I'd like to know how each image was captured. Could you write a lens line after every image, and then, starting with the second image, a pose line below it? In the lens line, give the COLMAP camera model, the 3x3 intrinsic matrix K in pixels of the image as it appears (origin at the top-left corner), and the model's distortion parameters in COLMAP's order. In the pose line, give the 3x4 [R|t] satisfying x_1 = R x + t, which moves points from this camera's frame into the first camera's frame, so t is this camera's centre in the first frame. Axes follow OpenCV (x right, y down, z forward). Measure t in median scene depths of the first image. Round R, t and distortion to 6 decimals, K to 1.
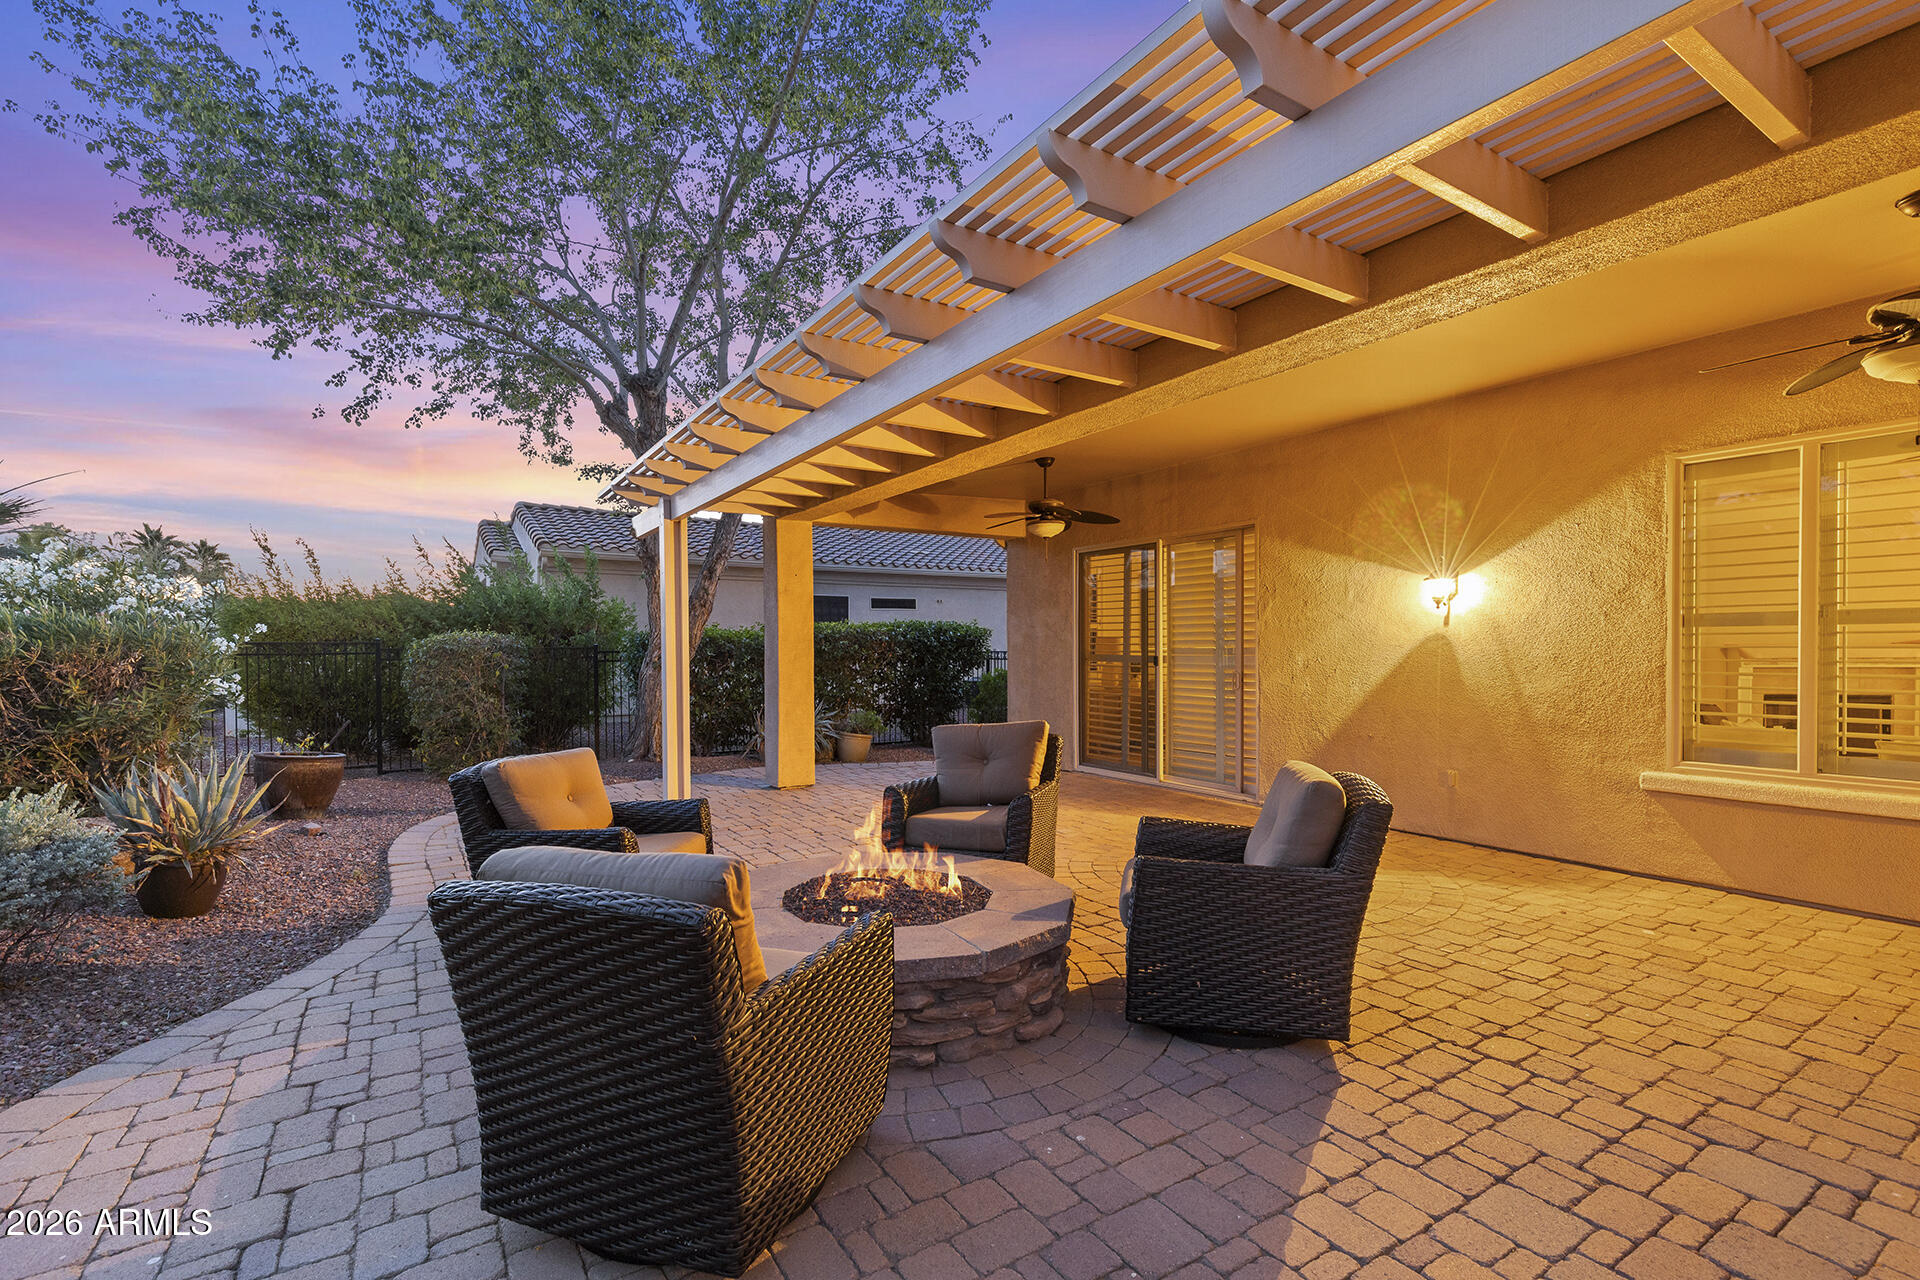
lens RADIAL K [[868.2, 0, 953.0], [0, 868.2, 673.8], [0, 0, 1]] dist [0.002224, -0.000198]
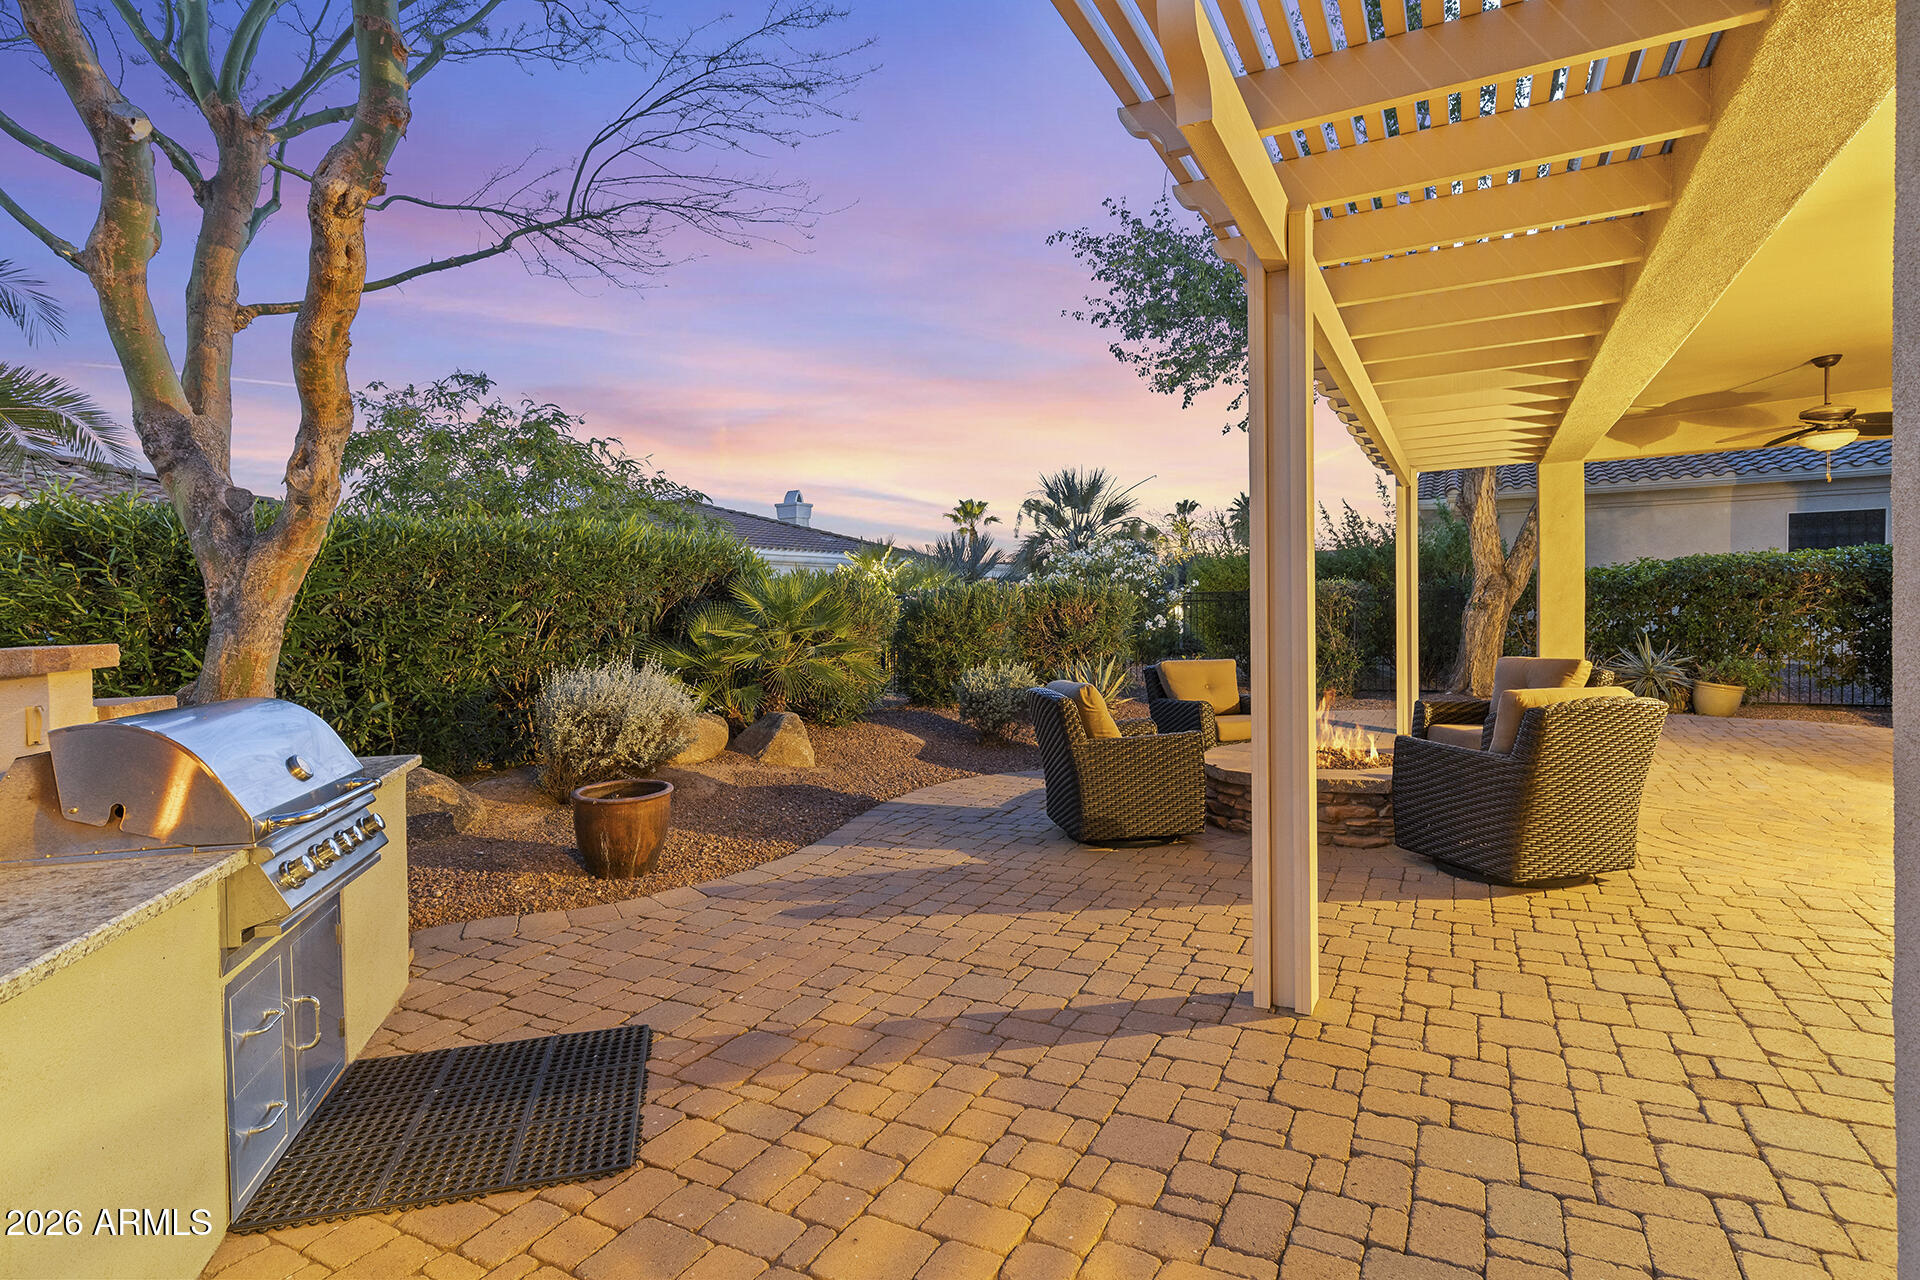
lens RADIAL K [[965.7, 0, 954.3], [0, 965.7, 572.3], [0, 0, 1]] dist [-0.000934, -0.000440]
pose [[0.494030, -0.038612, -0.868587, 0.773523], [-0.000504, 0.999001, -0.044695, 0.004547], [0.869445, 0.022519, 0.493517, -0.294481]]
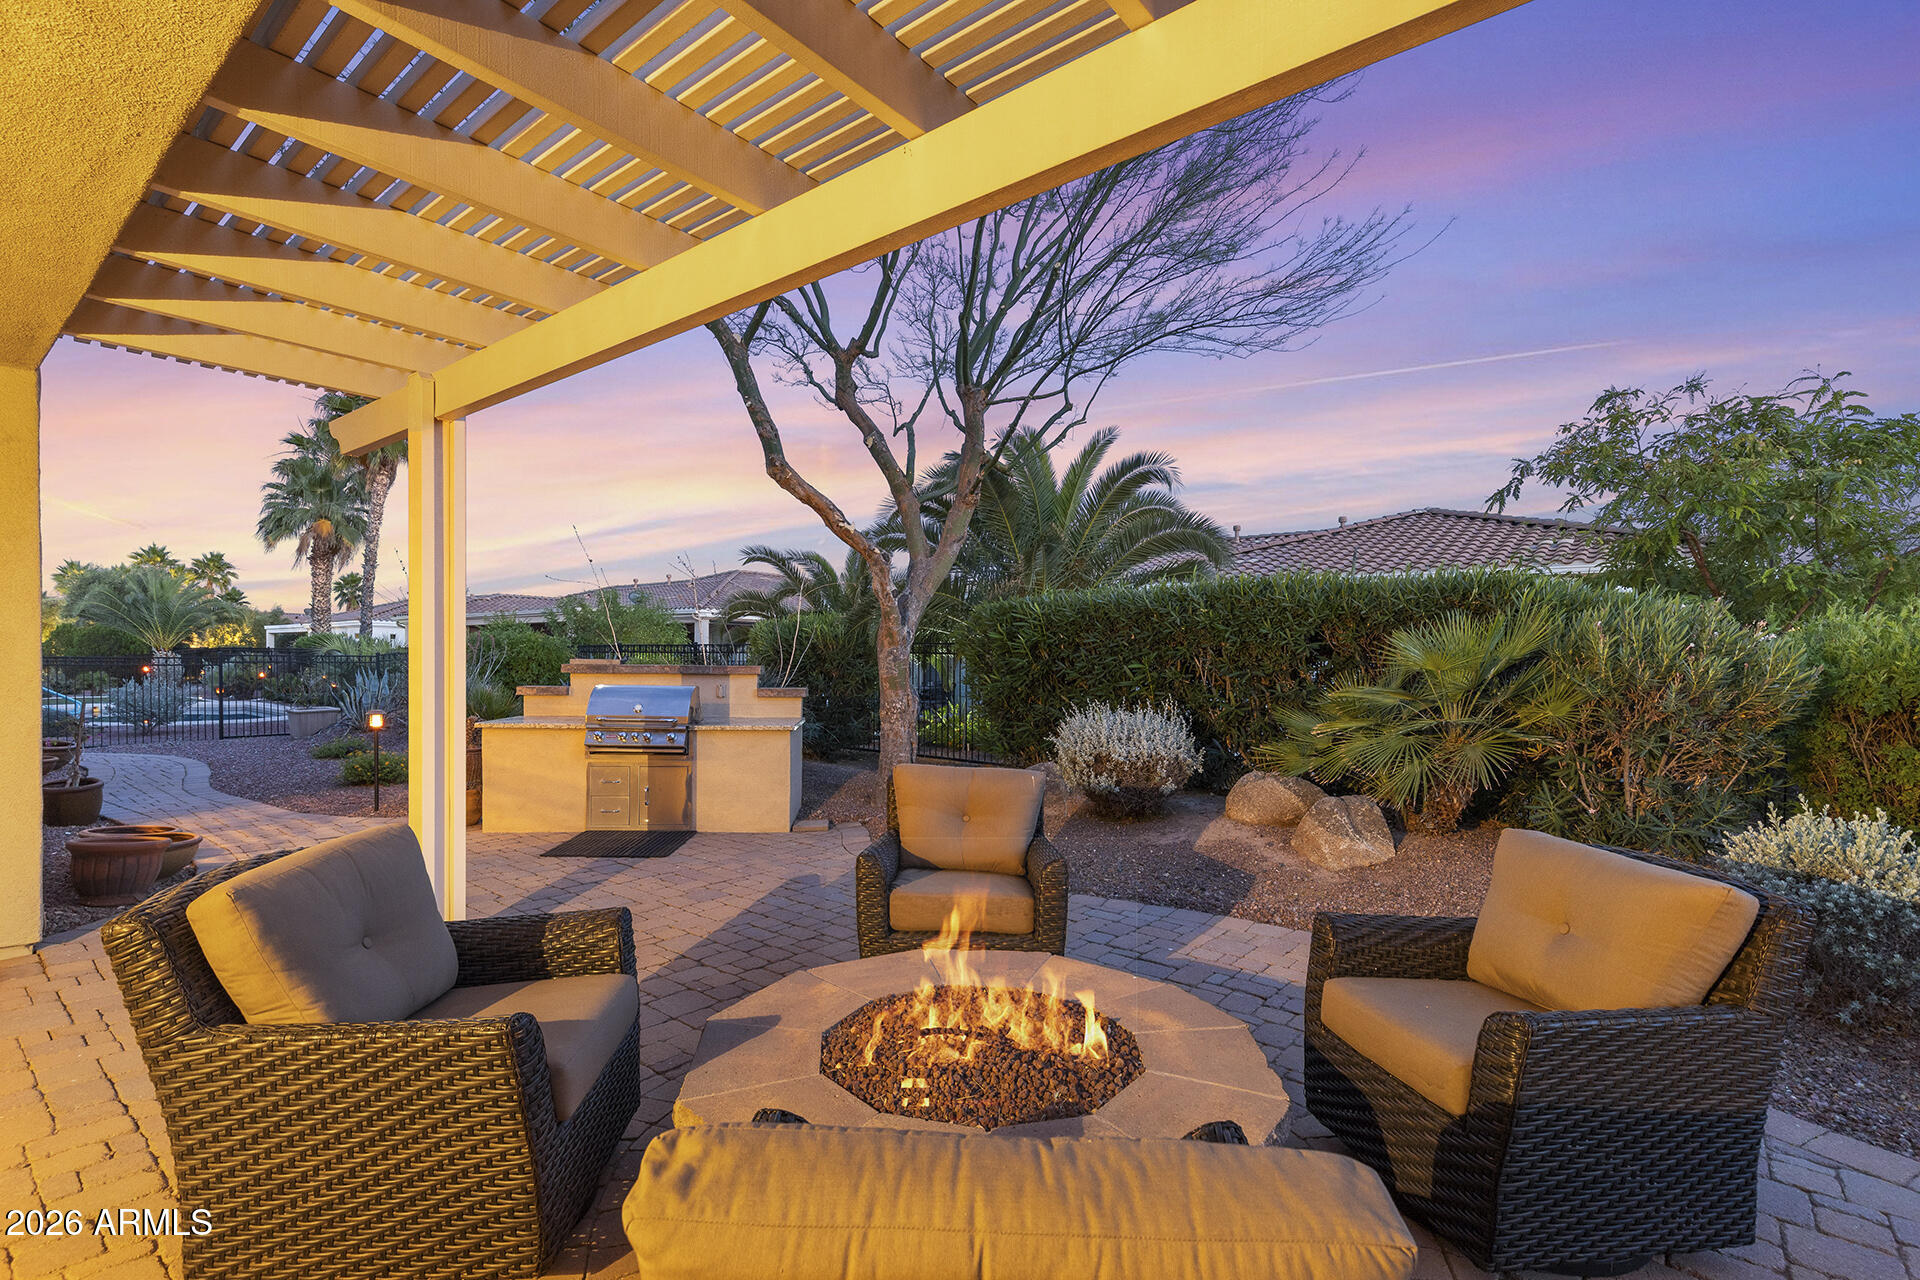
lens RADIAL K [[878.7, 0, 957.1], [0, 878.7, 669.9], [0, 0, 1]] dist [0.003461, 0.000282]
pose [[-0.946996, -0.001729, -0.321239, 0.113885], [-0.015213, 0.999105, 0.039468, -0.038381], [0.320884, 0.042263, -0.946175, 1.138384]]
